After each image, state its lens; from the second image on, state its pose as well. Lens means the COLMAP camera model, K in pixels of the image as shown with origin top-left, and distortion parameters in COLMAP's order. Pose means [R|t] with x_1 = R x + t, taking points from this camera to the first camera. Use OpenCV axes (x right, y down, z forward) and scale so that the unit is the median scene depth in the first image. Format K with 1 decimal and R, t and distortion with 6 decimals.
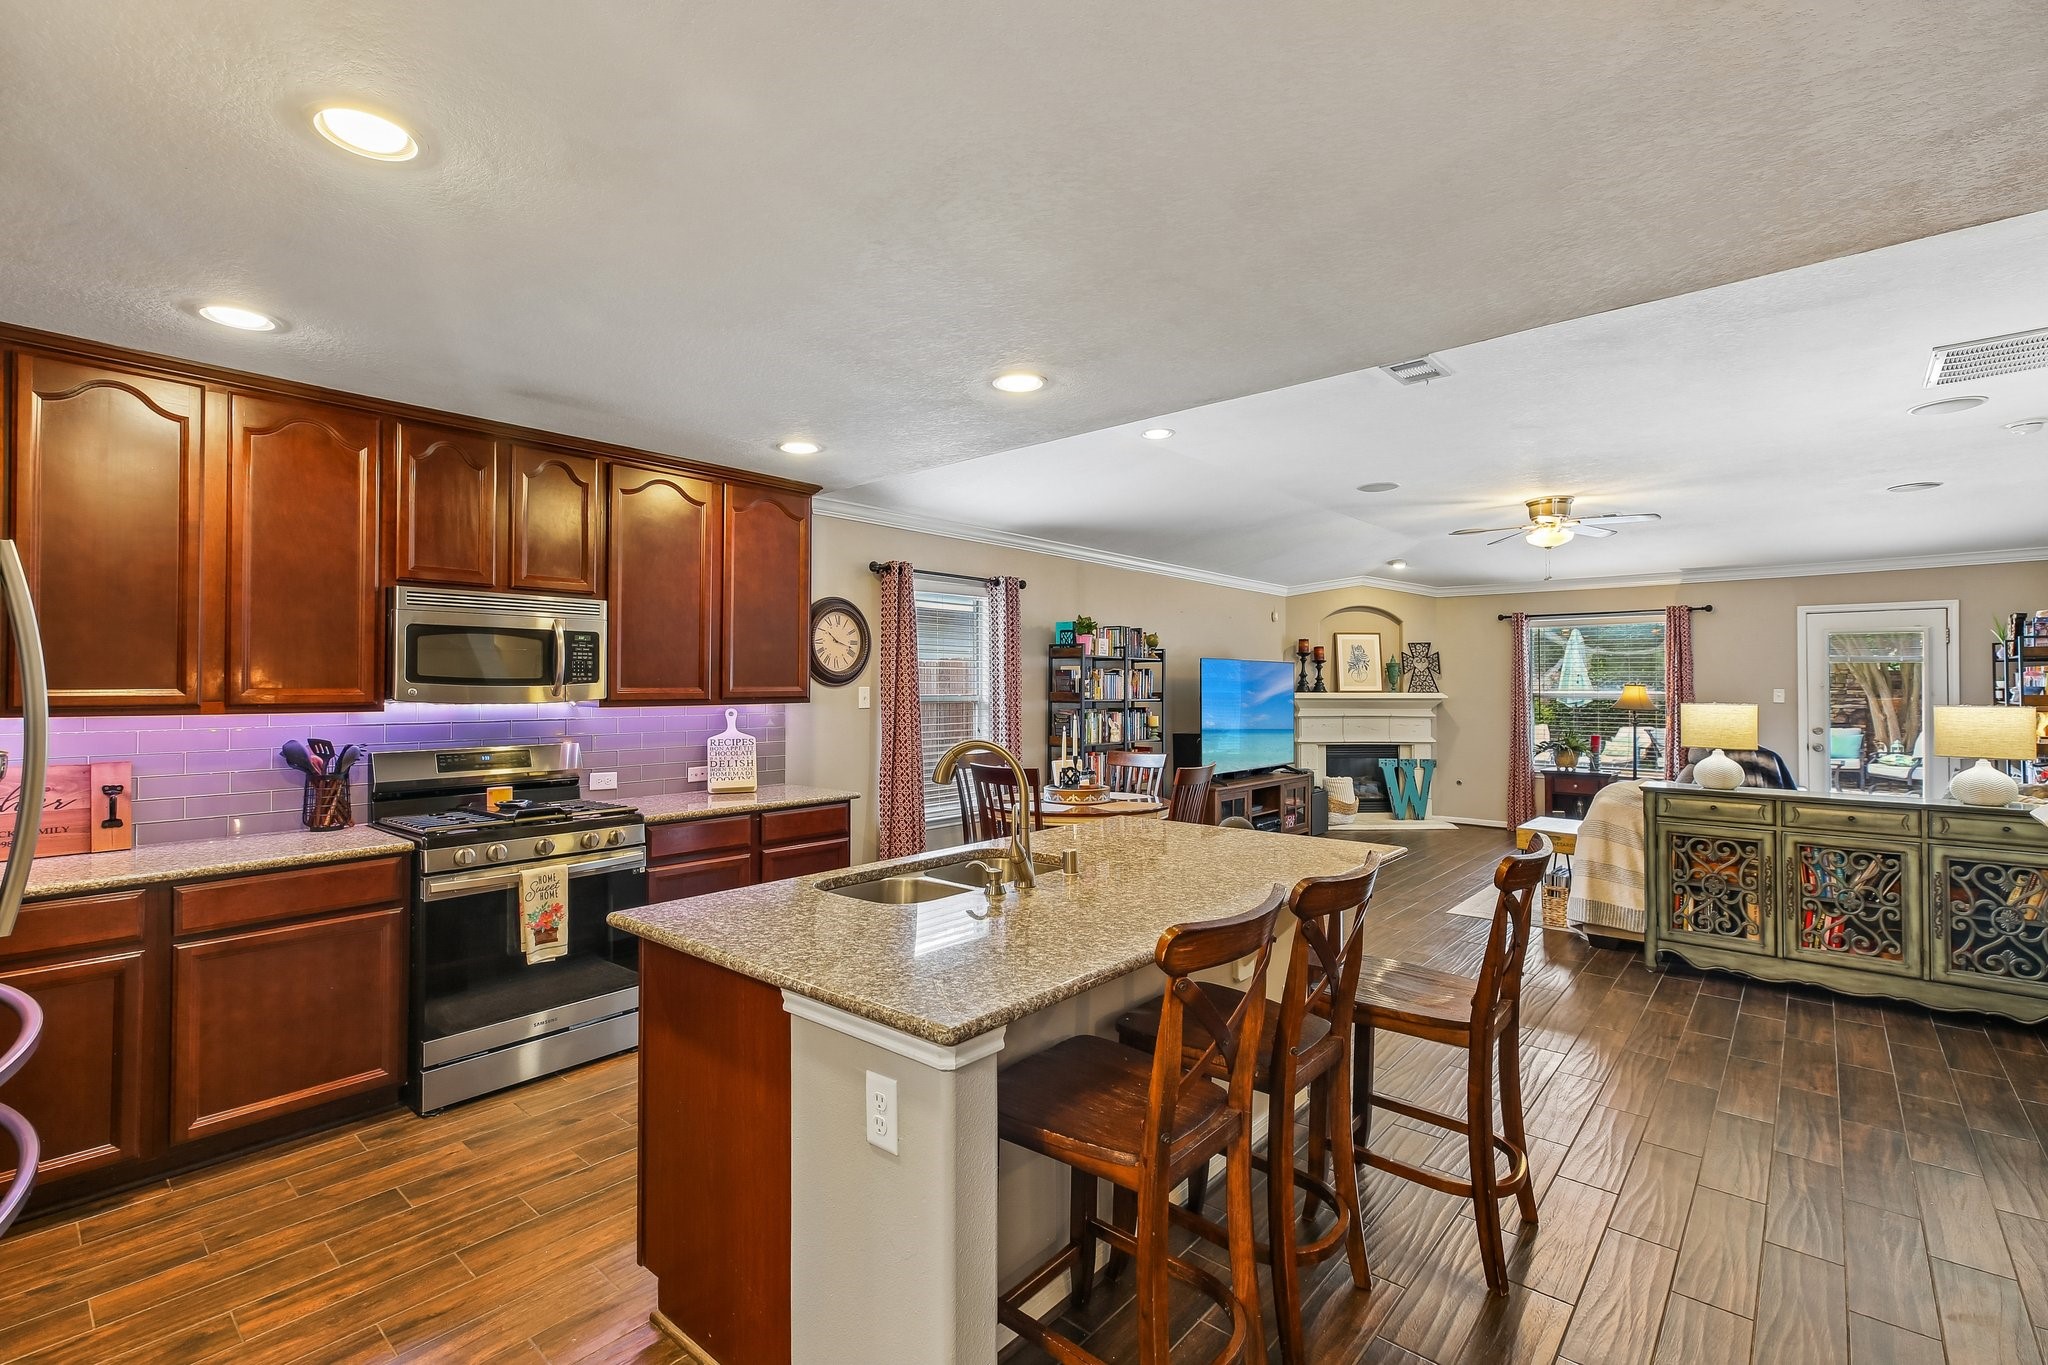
lens RADIAL K [[926.9, 0, 1011.6], [0, 926.9, 679.7], [0, 0, 1]] dist [0.001908, 0.000065]
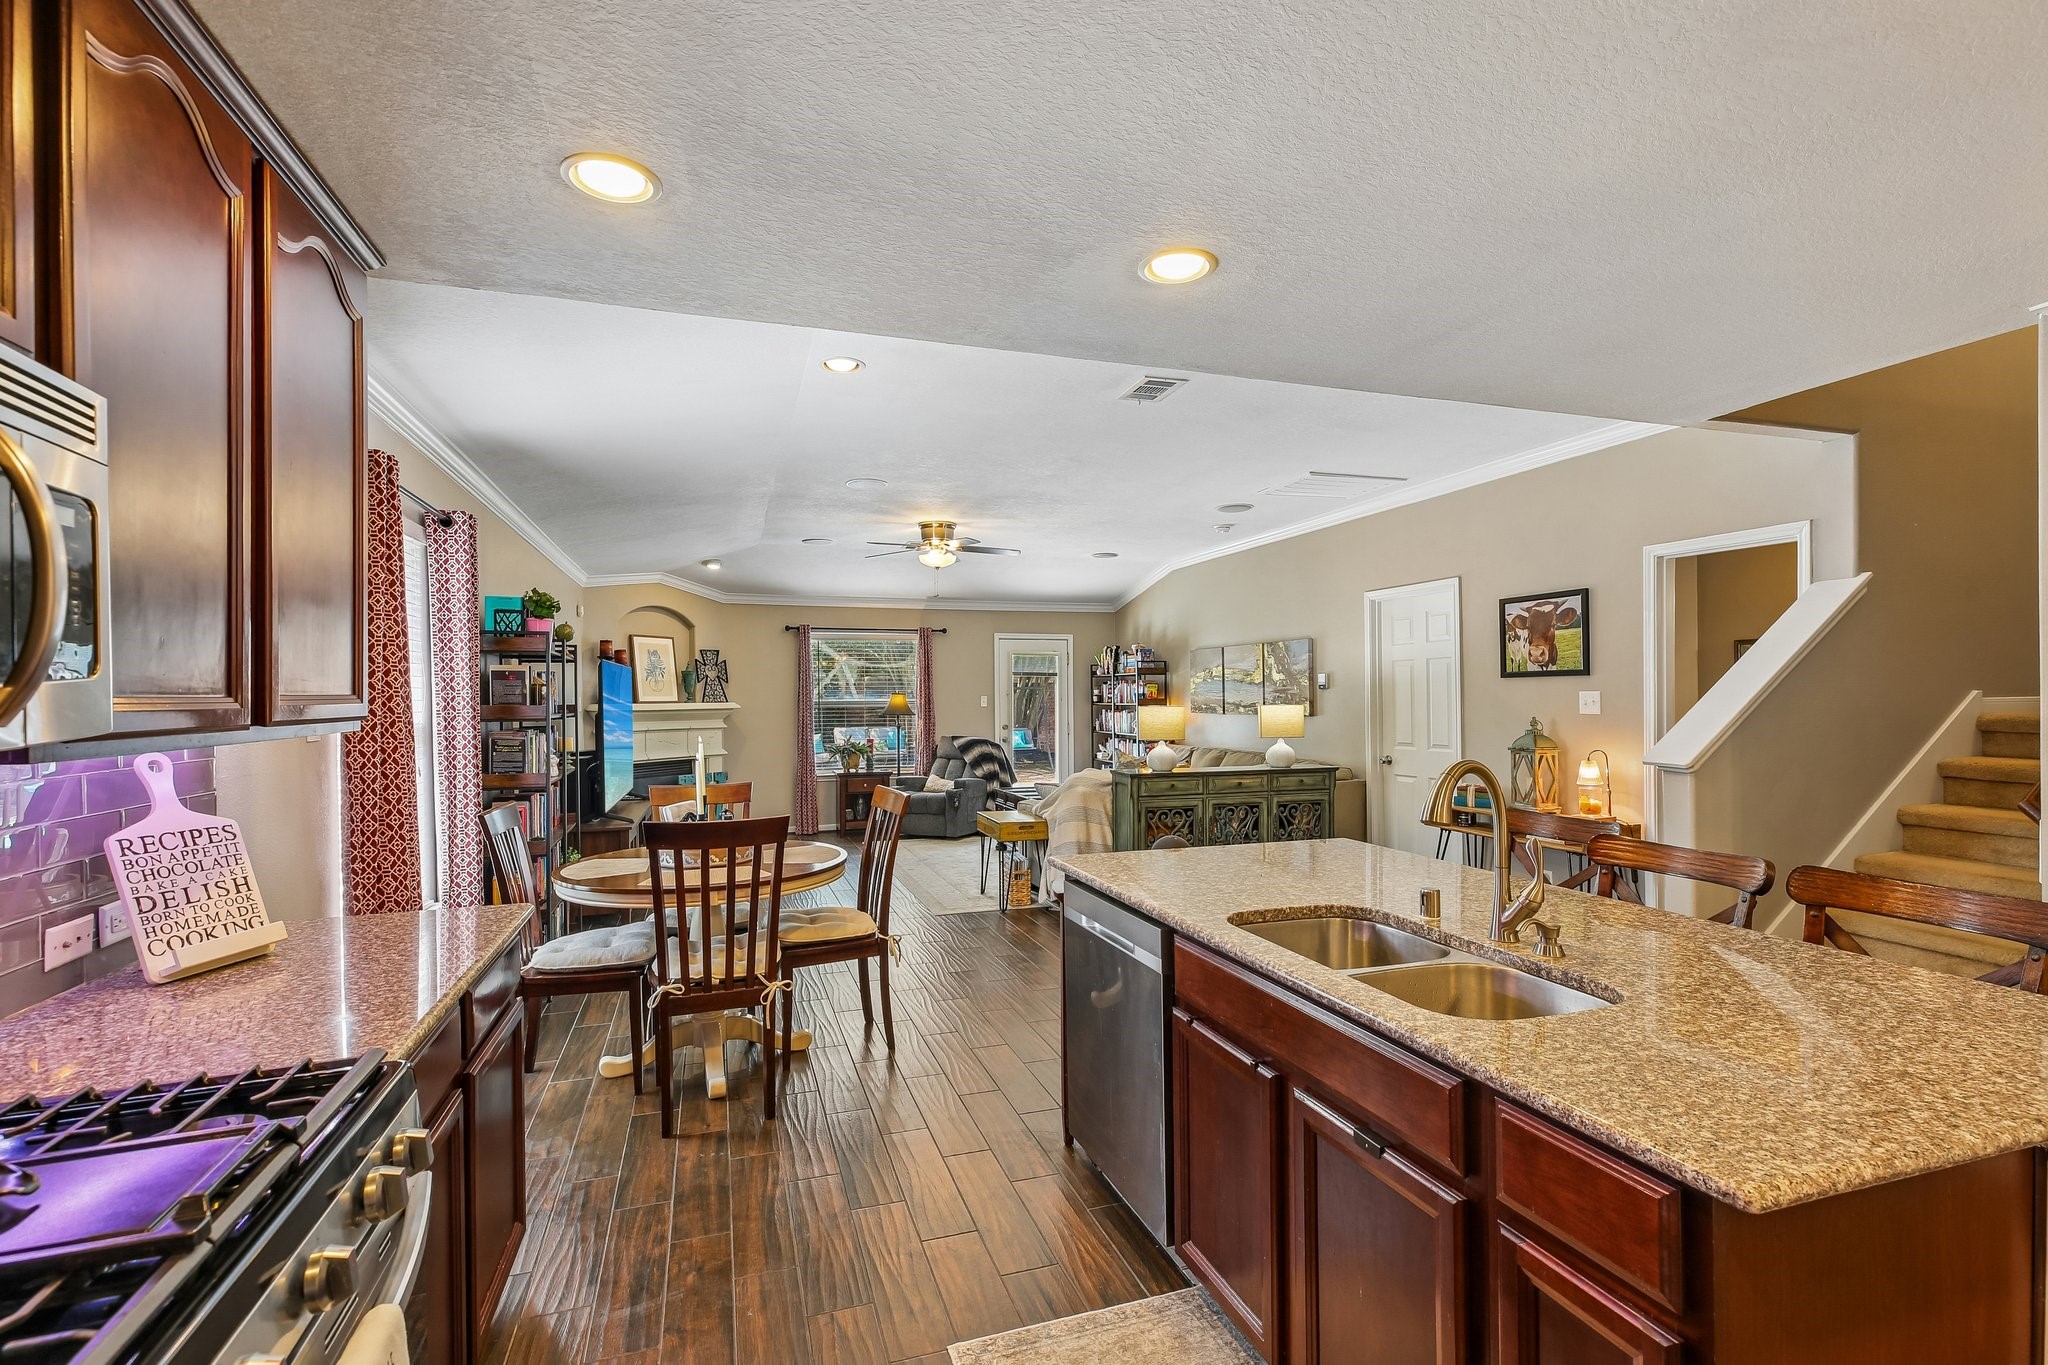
lens RADIAL K [[933.5, 0, 1024.0], [0, 933.5, 682.5], [0, 0, 1]] dist [0.000551, -0.000095]
pose [[0.504450, 0.007639, 0.863407, -0.266636], [0.001106, 0.999954, -0.009493, 0.003566], [-0.863440, 0.005744, 0.504418, 0.289609]]
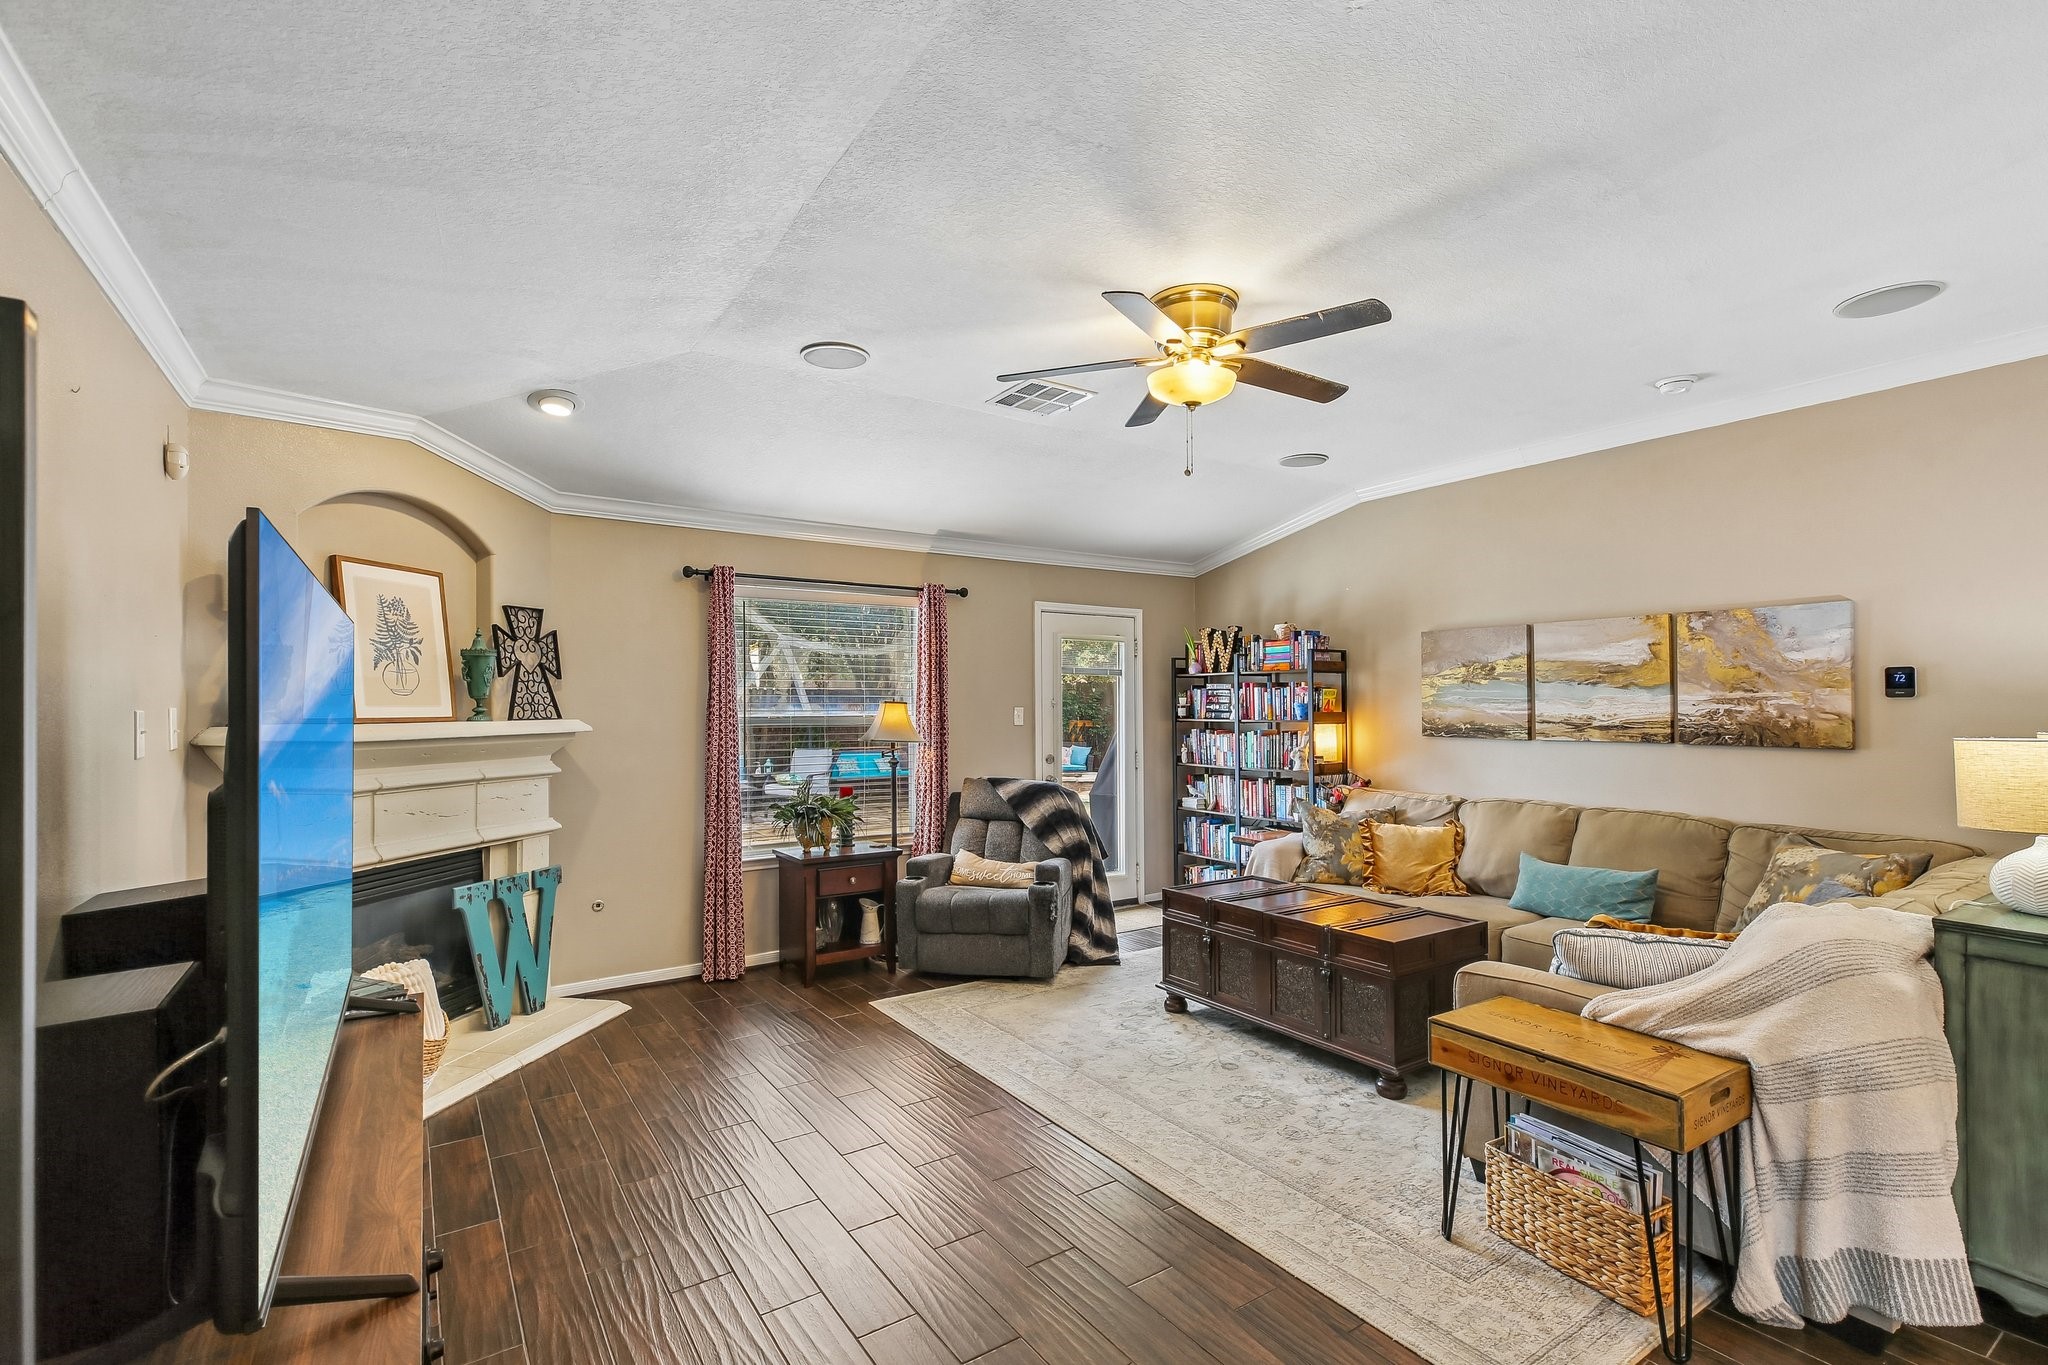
lens RADIAL K [[936.4, 0, 1033.7], [0, 936.4, 687.1], [0, 0, 1]] dist [0.002839, 0.000243]
pose [[0.246984, 0.016751, 0.968875, 0.081687], [-0.002878, 0.999859, -0.016552, 0.005911], [-0.969015, 0.001299, 0.246998, 0.785695]]
